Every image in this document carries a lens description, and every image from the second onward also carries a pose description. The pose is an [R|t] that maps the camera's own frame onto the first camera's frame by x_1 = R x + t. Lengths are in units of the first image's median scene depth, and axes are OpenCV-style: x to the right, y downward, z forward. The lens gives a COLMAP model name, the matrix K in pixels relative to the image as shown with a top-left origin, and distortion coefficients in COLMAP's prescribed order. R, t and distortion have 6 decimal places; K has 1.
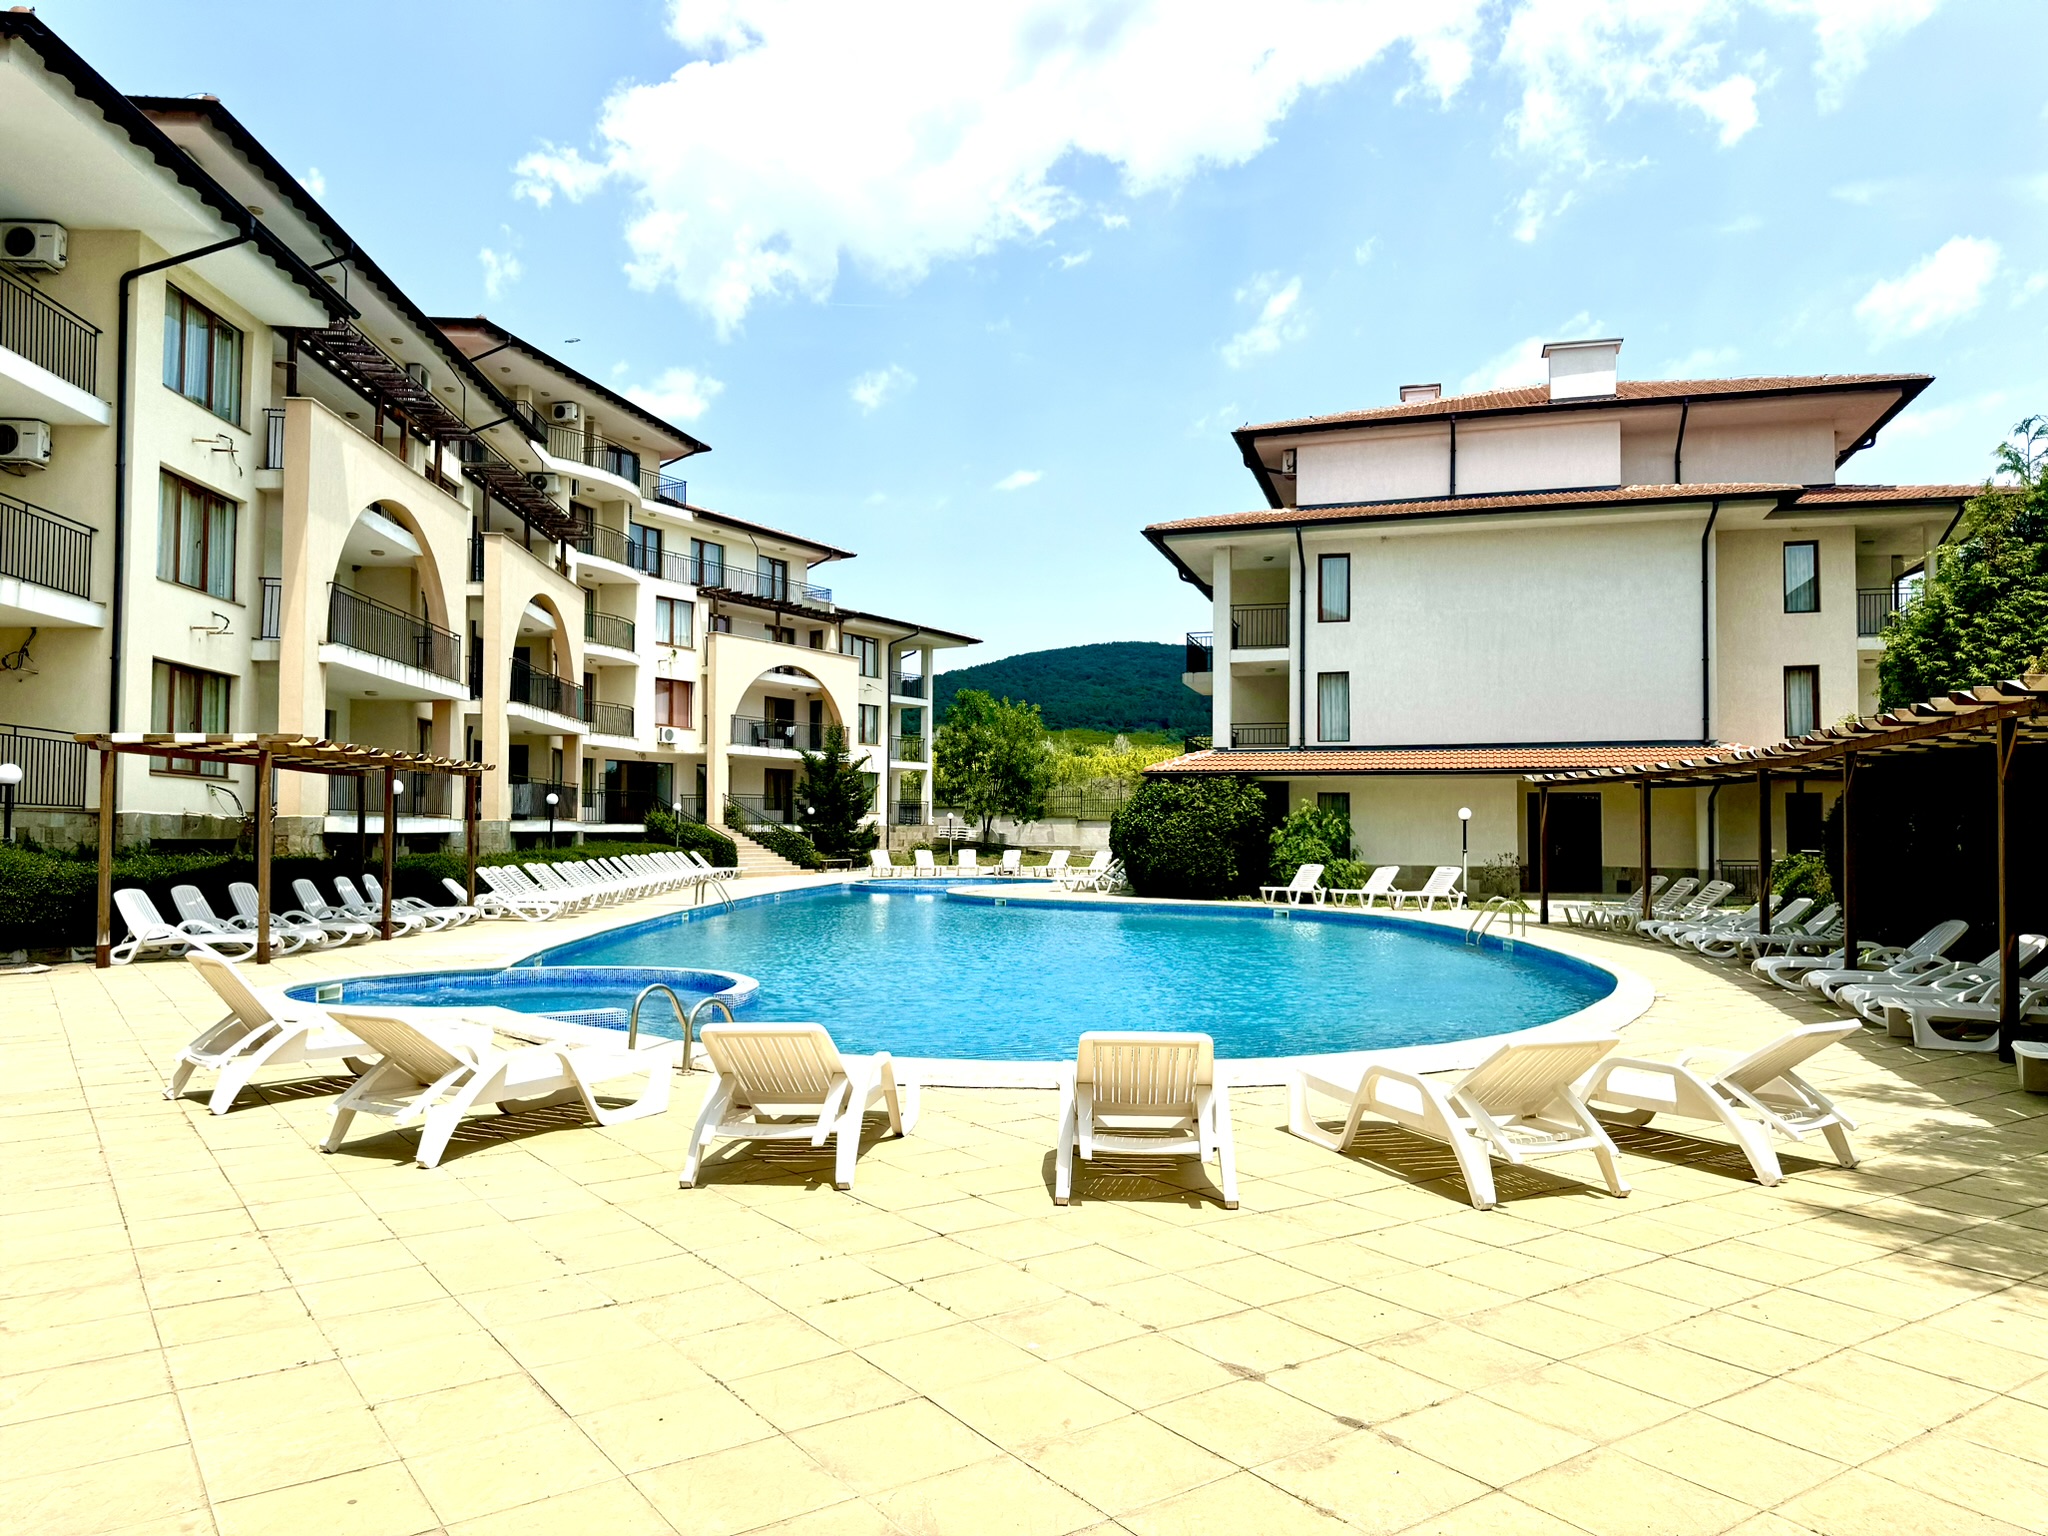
lens RADIAL K [[1419.4, 0, 1024.0], [0, 1419.4, 768.0], [0, 0, 1]] dist [0.090494, -0.132512]
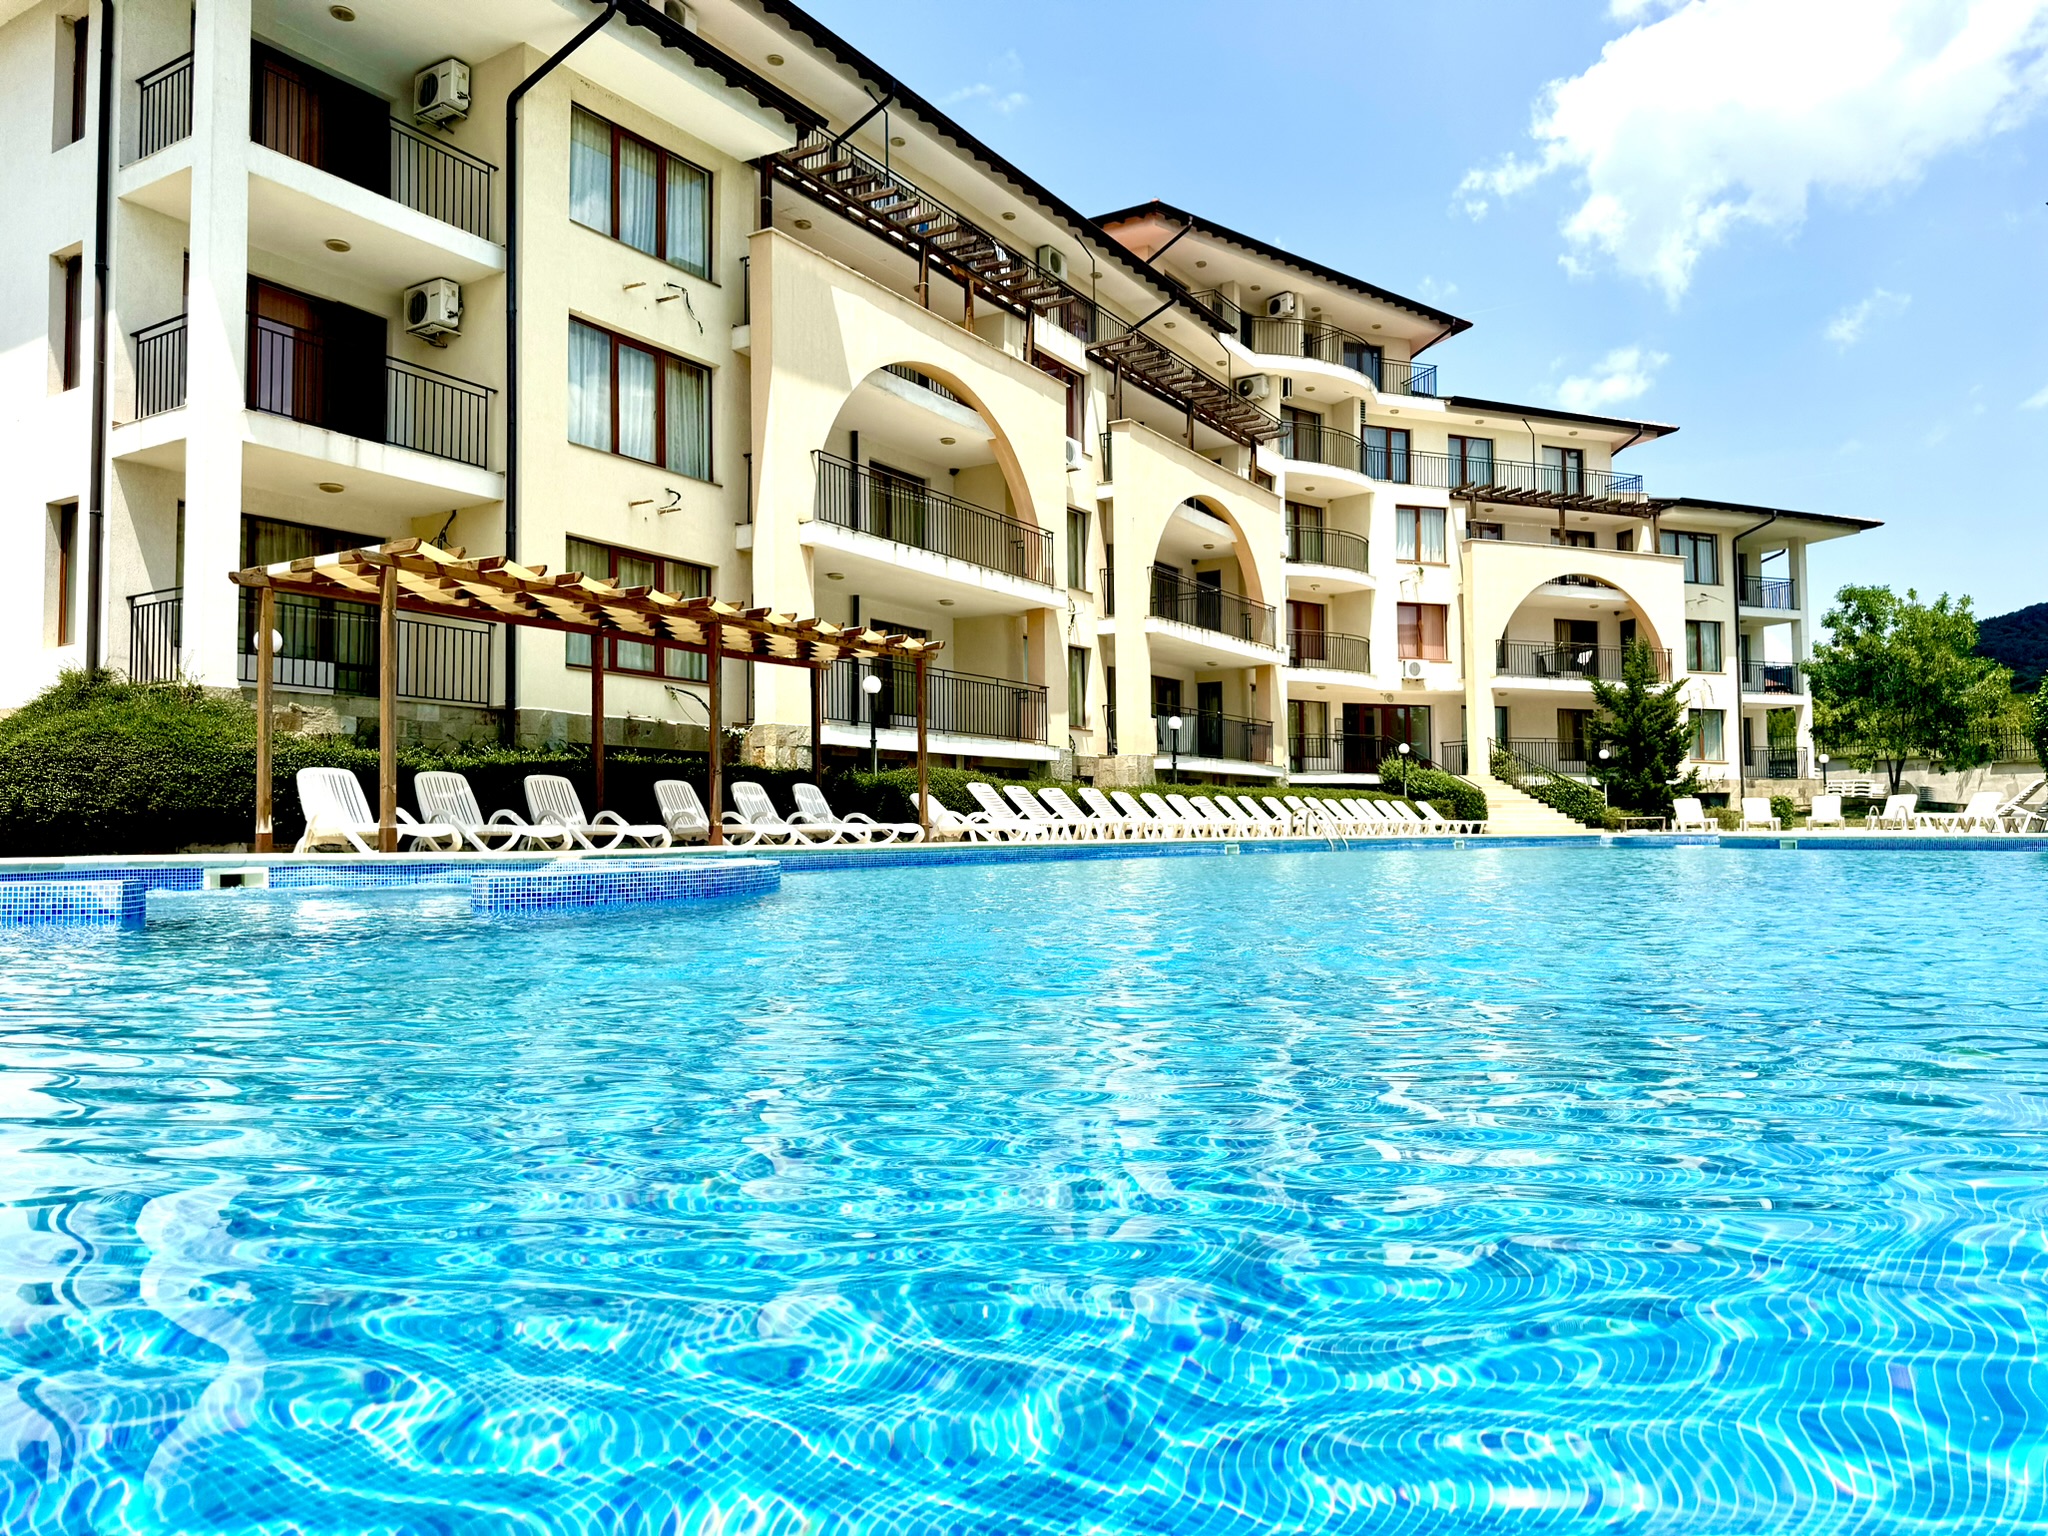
lens RADIAL K [[1419.4, 0, 1024.0], [0, 1419.4, 768.0], [0, 0, 1]] dist [0.090494, -0.132512]
pose [[0.810402, -0.034691, -0.584846, 0.054116], [0.035290, 0.999323, -0.010377, 0.036620], [0.584810, -0.012230, 0.811078, 0.196225]]
